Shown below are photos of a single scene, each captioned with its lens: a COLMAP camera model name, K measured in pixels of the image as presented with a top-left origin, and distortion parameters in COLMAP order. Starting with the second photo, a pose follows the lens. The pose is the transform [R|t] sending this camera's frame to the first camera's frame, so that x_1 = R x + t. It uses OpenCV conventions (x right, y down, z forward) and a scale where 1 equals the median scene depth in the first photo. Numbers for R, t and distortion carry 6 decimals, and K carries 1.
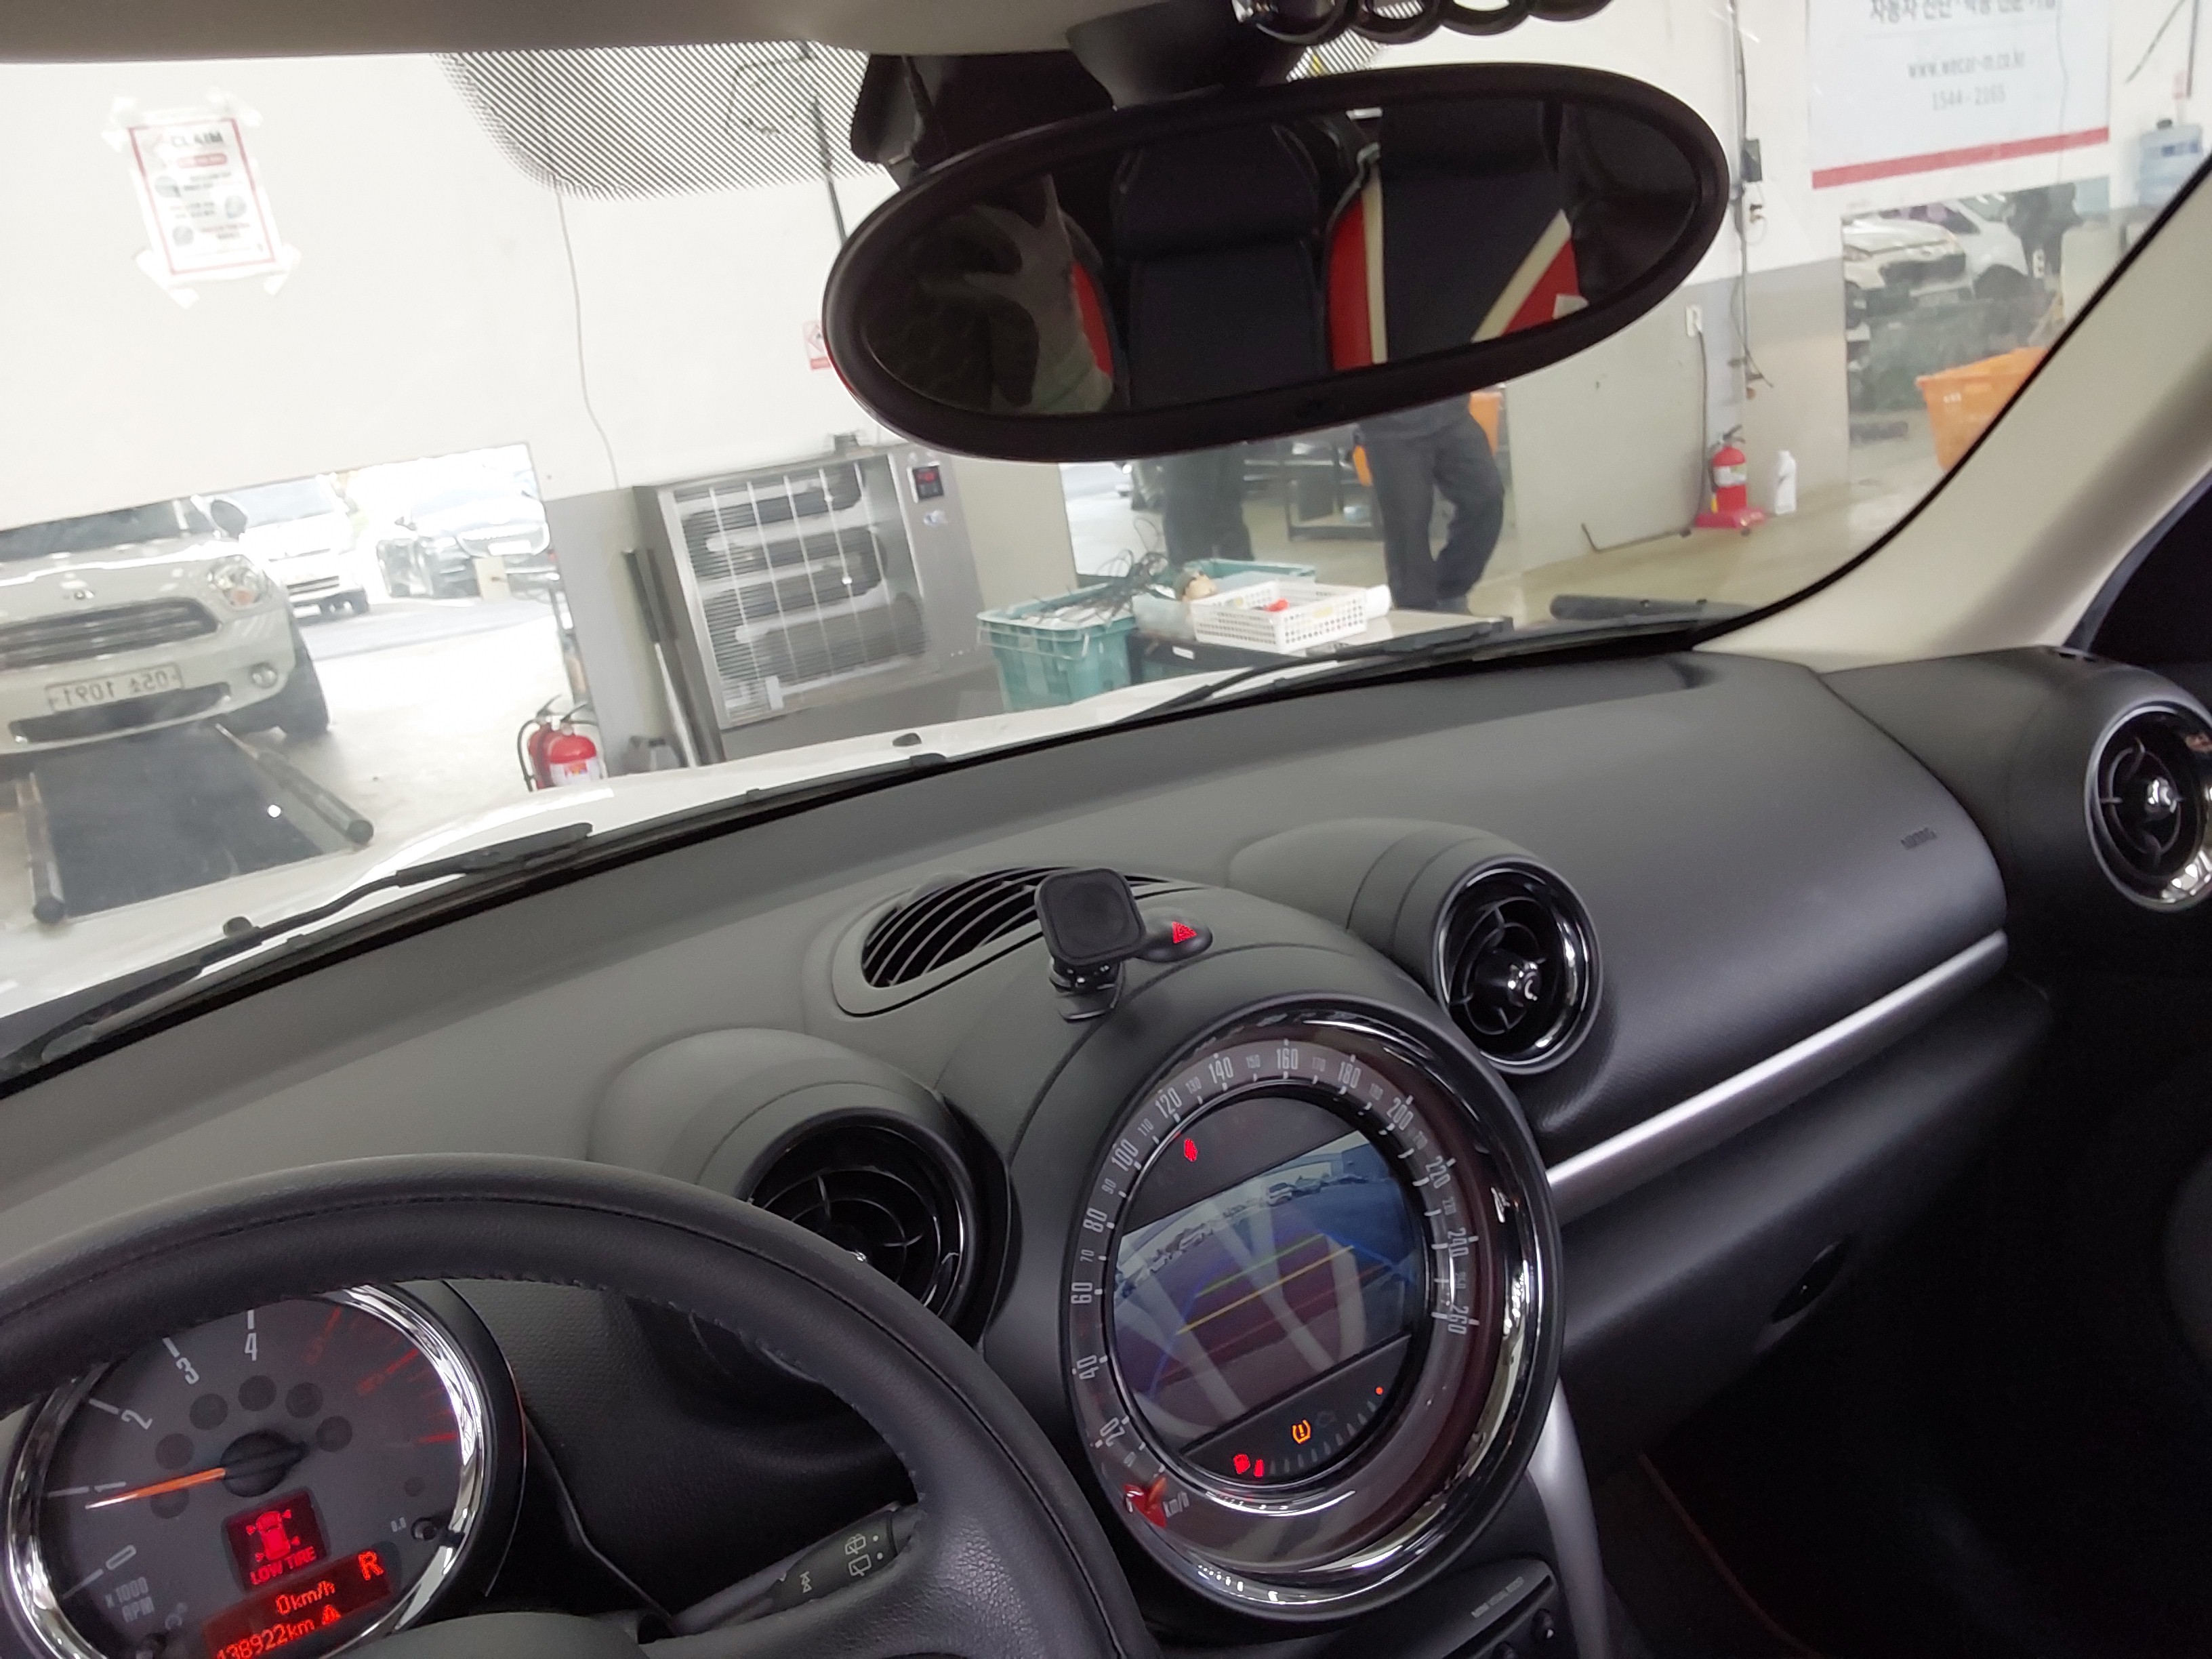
lens RADIAL K [[1756.1, 0, 1094.4], [0, 1756.1, 846.5], [0, 0, 1]] dist [0.089962, -0.112869]
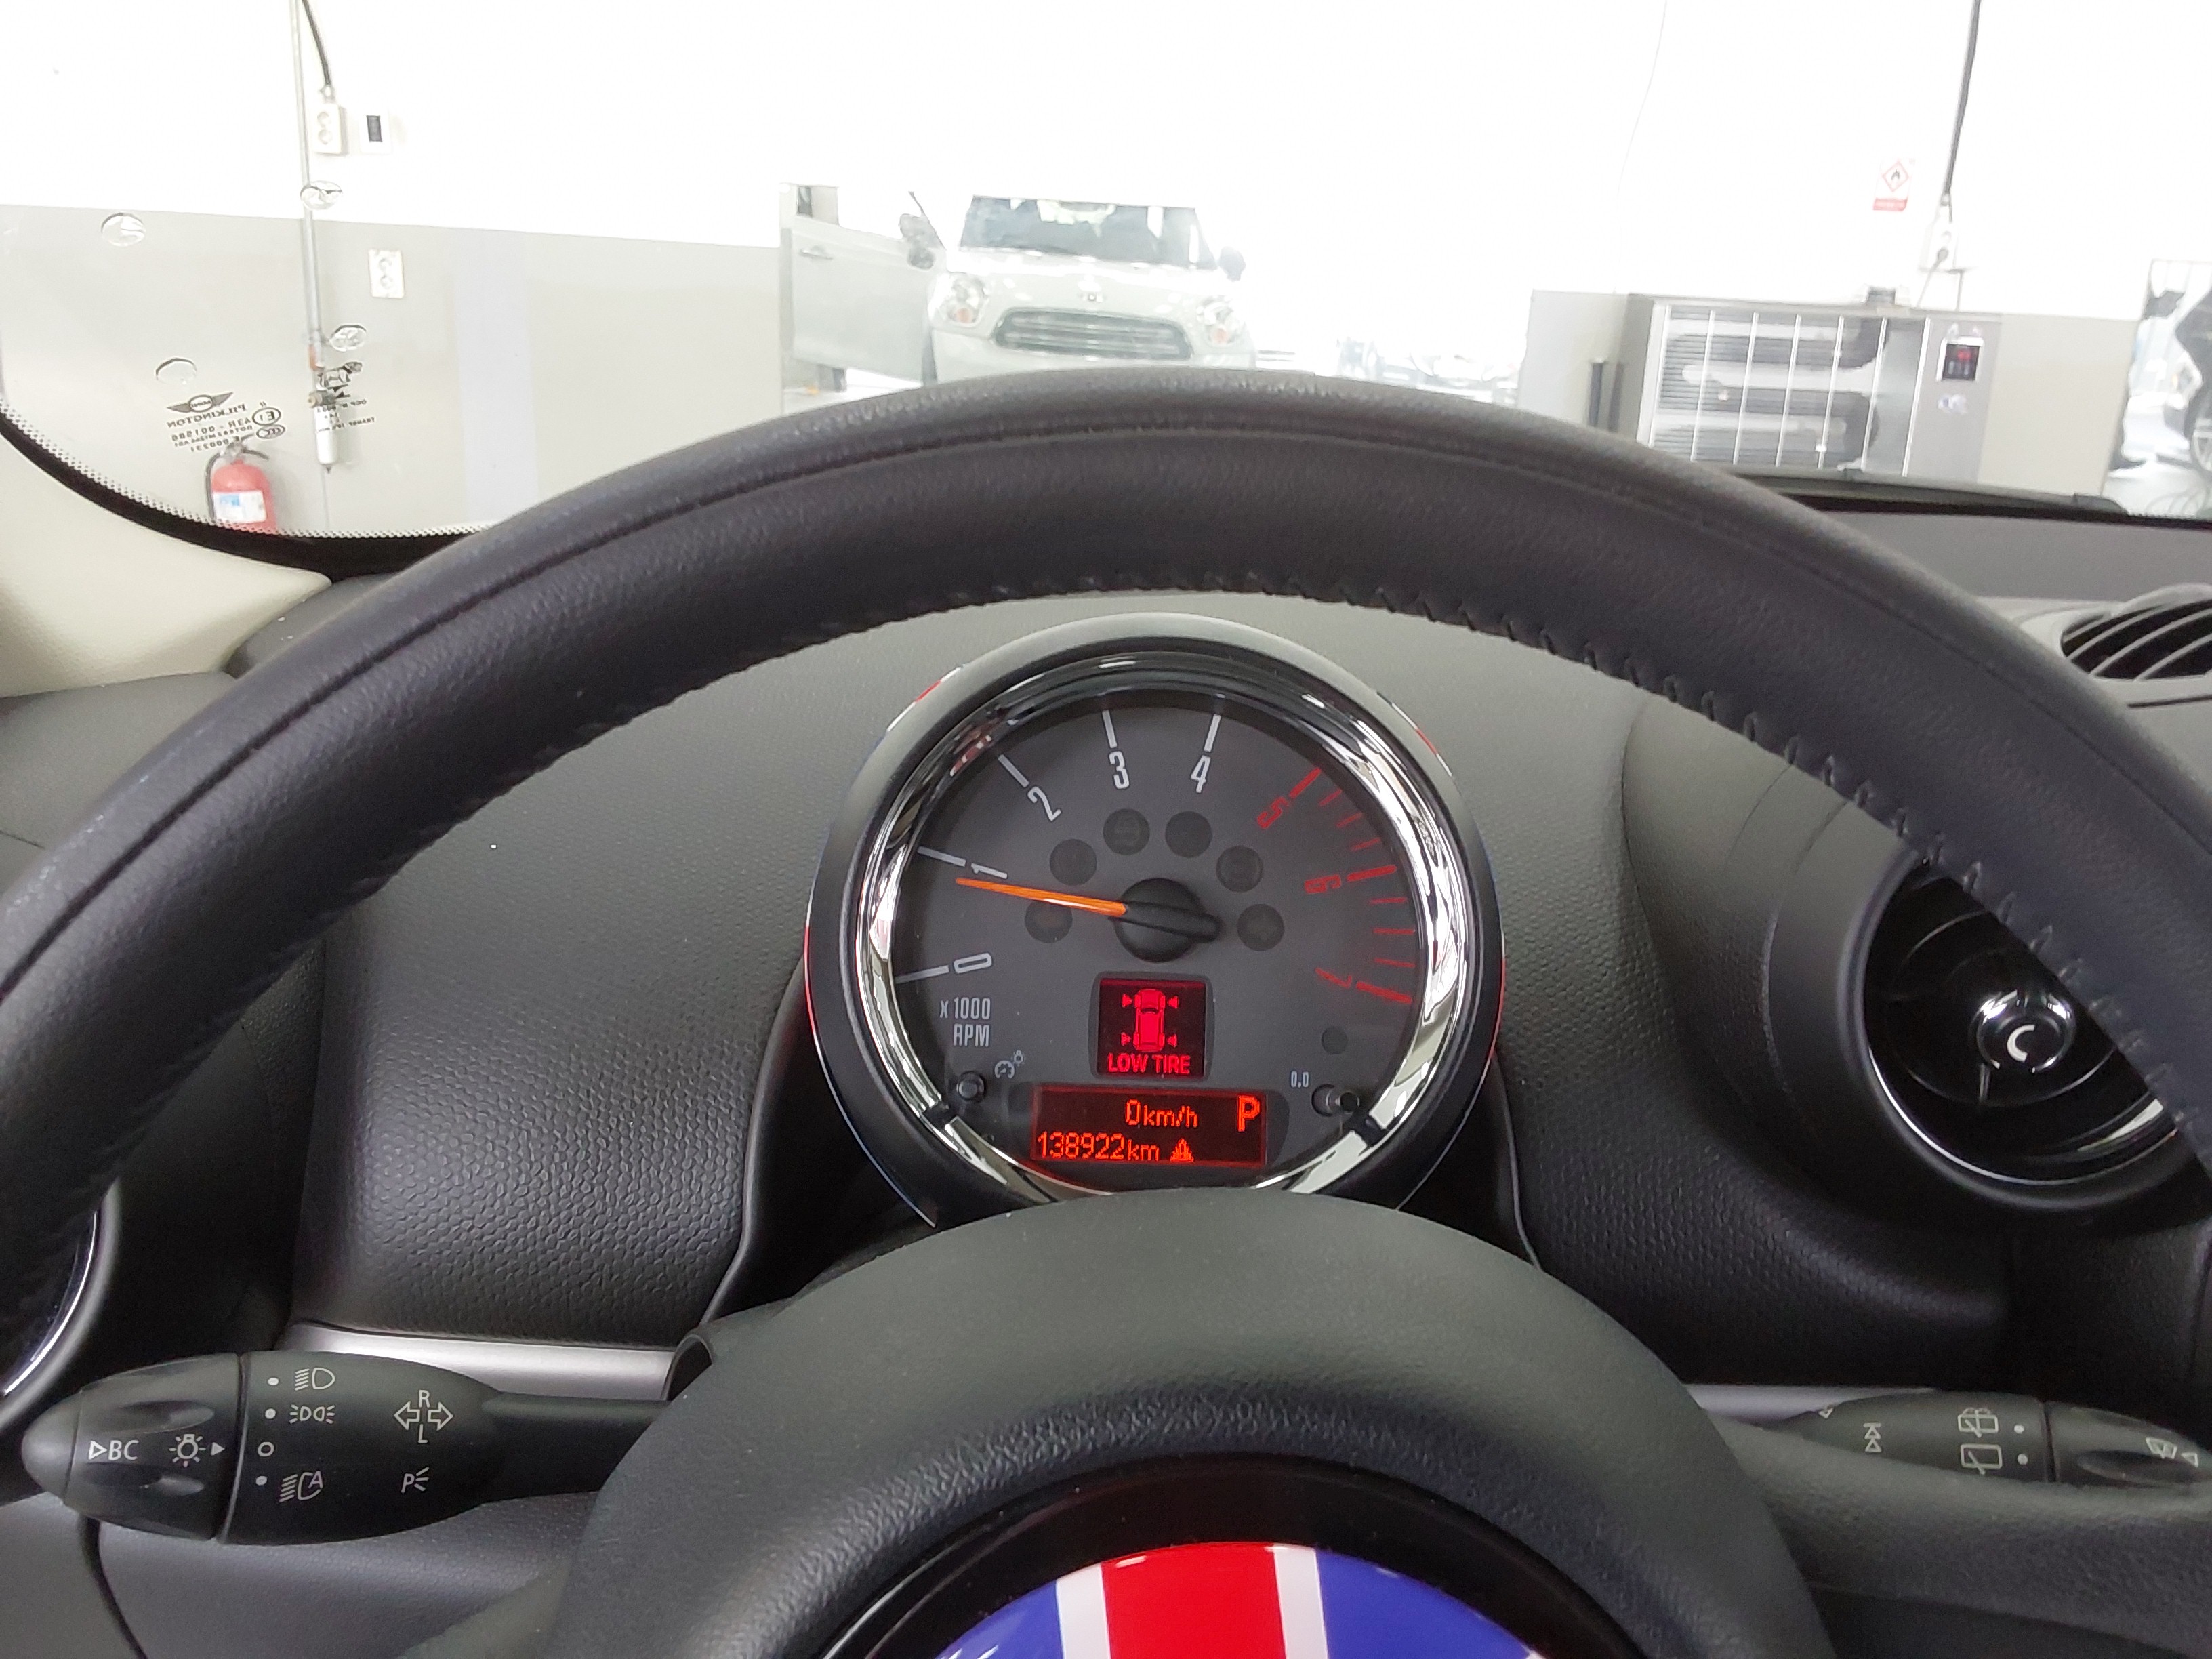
lens RADIAL K [[1756.1, 0, 1110.6], [0, 1756.1, 865.7], [0, 0, 1]] dist [0.089962, -0.112869]
pose [[0.850677, 0.350251, -0.392012, -0.028286], [-0.314498, 0.936622, 0.154373, 0.029157], [0.421236, -0.008034, 0.906916, 0.045492]]
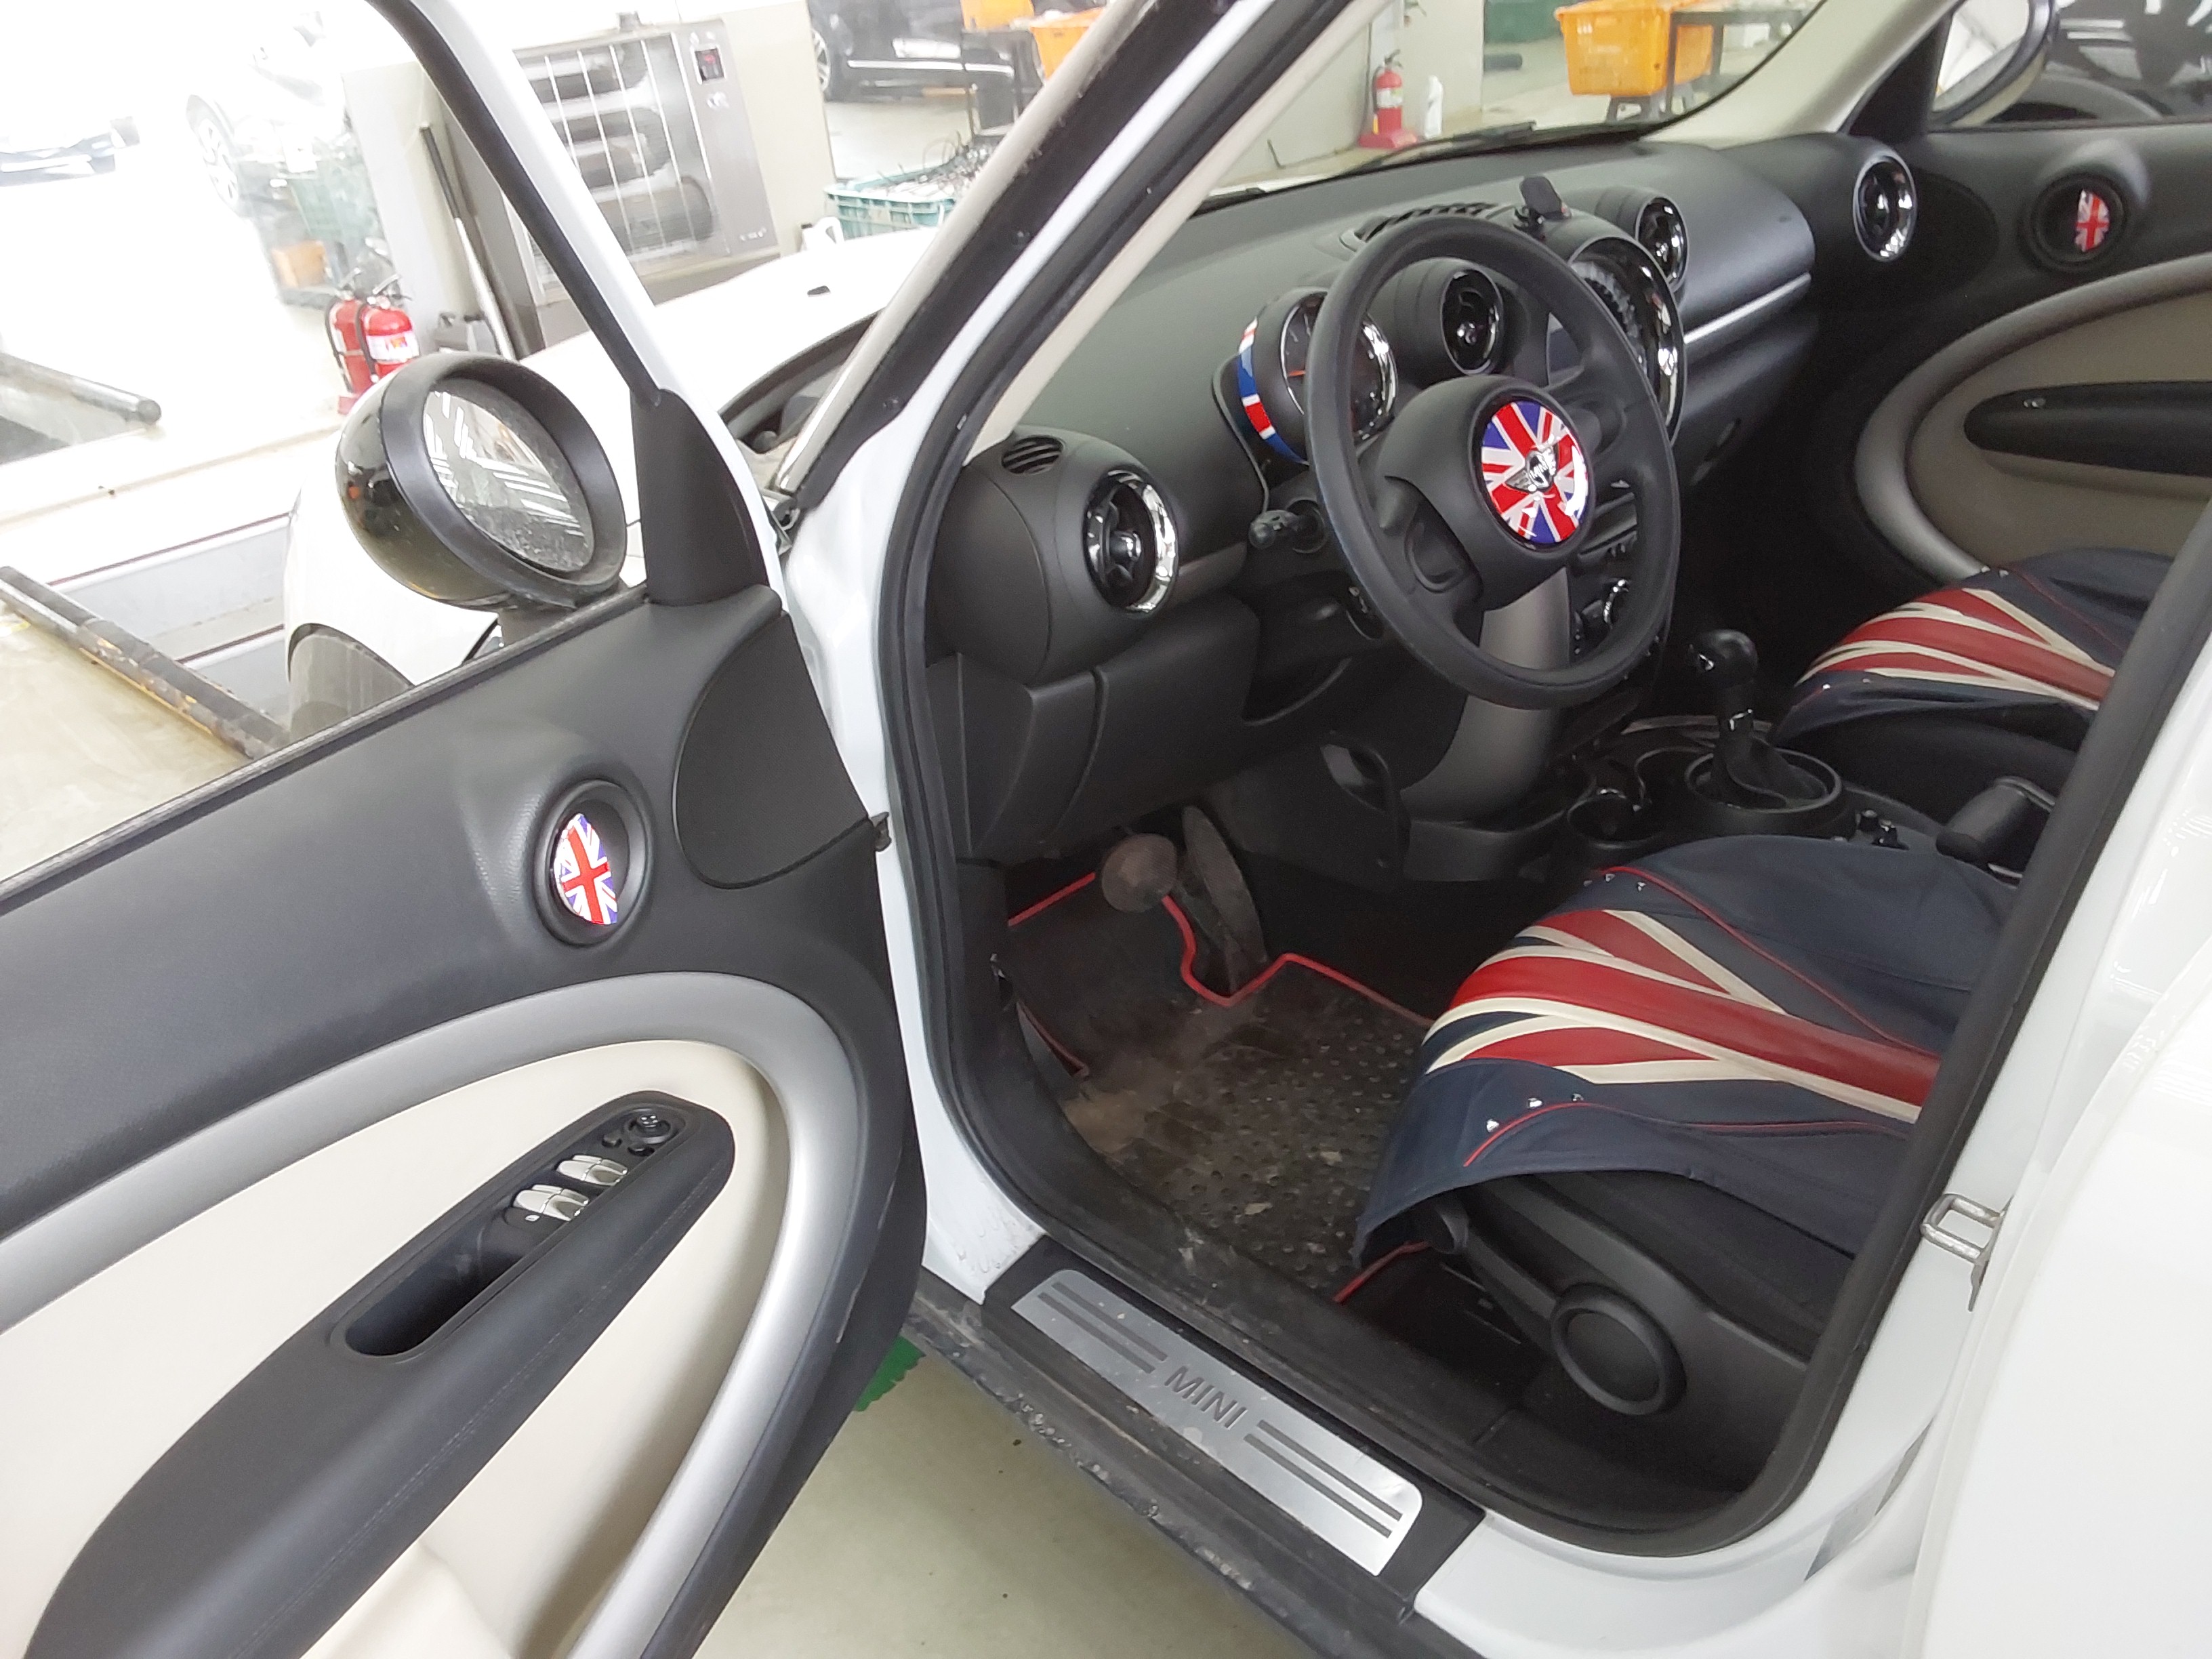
lens RADIAL K [[1756.1, 0, 1110.3], [0, 1756.1, 827.9], [0, 0, 1]] dist [0.089962, -0.112869]
pose [[0.972433, -0.055397, 0.226506, -0.188027], [0.013256, 0.982933, 0.183487, 0.070198], [-0.232805, -0.175426, 0.956571, -0.215067]]
